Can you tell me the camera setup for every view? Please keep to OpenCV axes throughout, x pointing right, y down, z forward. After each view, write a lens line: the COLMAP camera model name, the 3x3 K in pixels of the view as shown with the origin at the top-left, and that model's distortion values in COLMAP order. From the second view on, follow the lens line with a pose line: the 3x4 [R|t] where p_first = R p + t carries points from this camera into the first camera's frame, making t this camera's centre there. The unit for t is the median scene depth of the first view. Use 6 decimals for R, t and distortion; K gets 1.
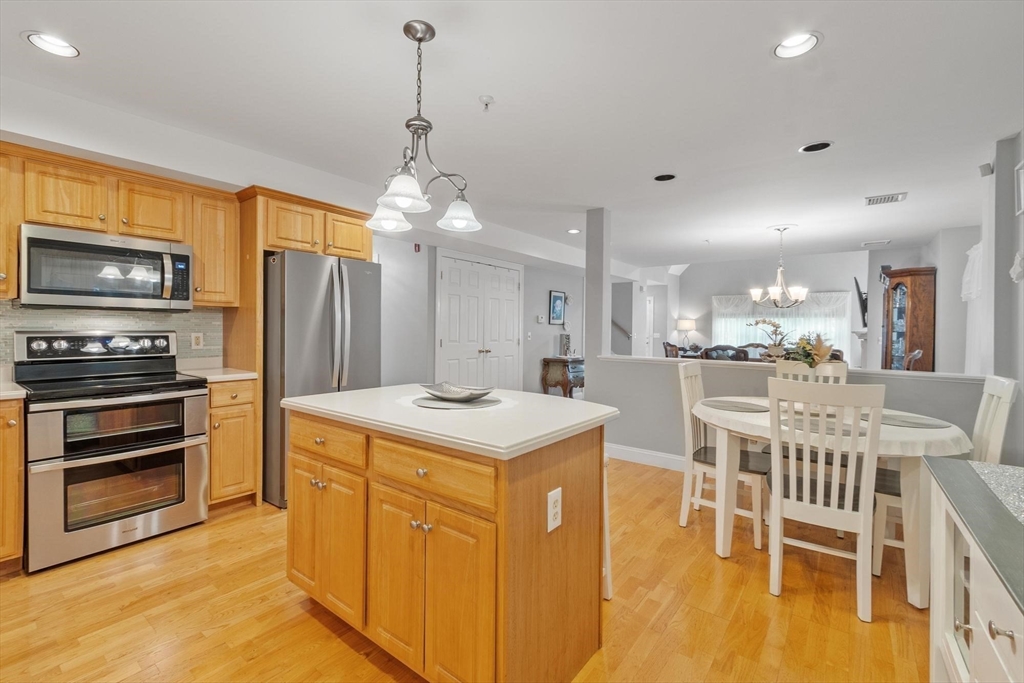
lens RADIAL K [[448.8, 0, 508.5], [0, 448.8, 335.7], [0, 0, 1]] dist [-0.000485, 0.000461]
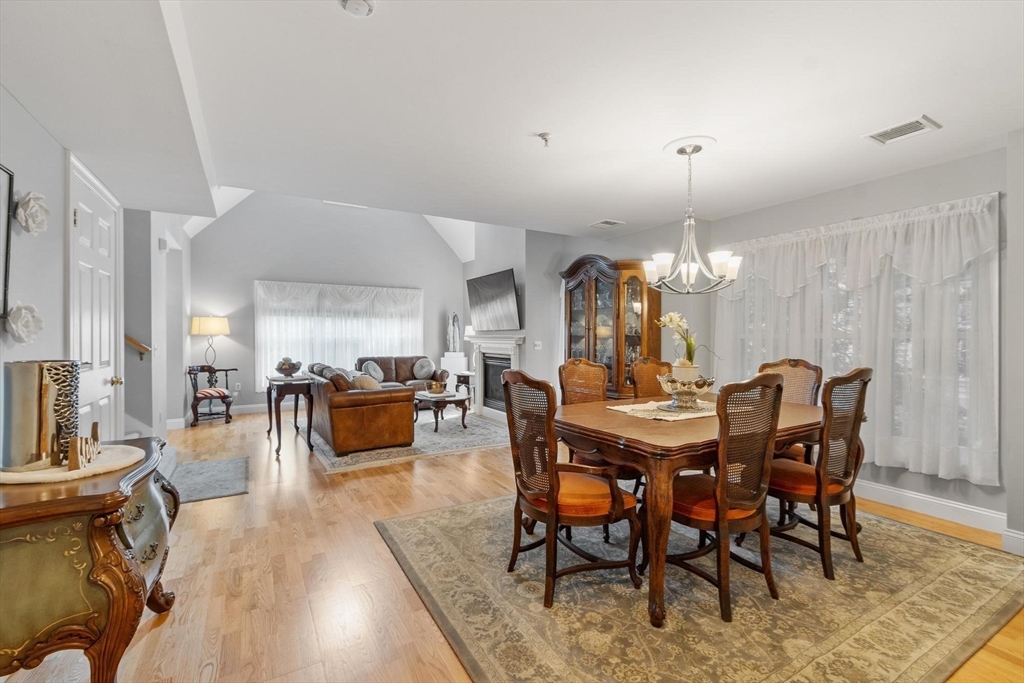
lens RADIAL K [[448.8, 0, 508.5], [0, 448.8, 335.7], [0, 0, 1]] dist [-0.000485, 0.000461]
pose [[0.381986, -0.010062, 0.924113, 0.032946], [0.017022, 0.999848, 0.003850, -0.030235], [-0.924011, 0.014259, 0.382099, 1.740731]]
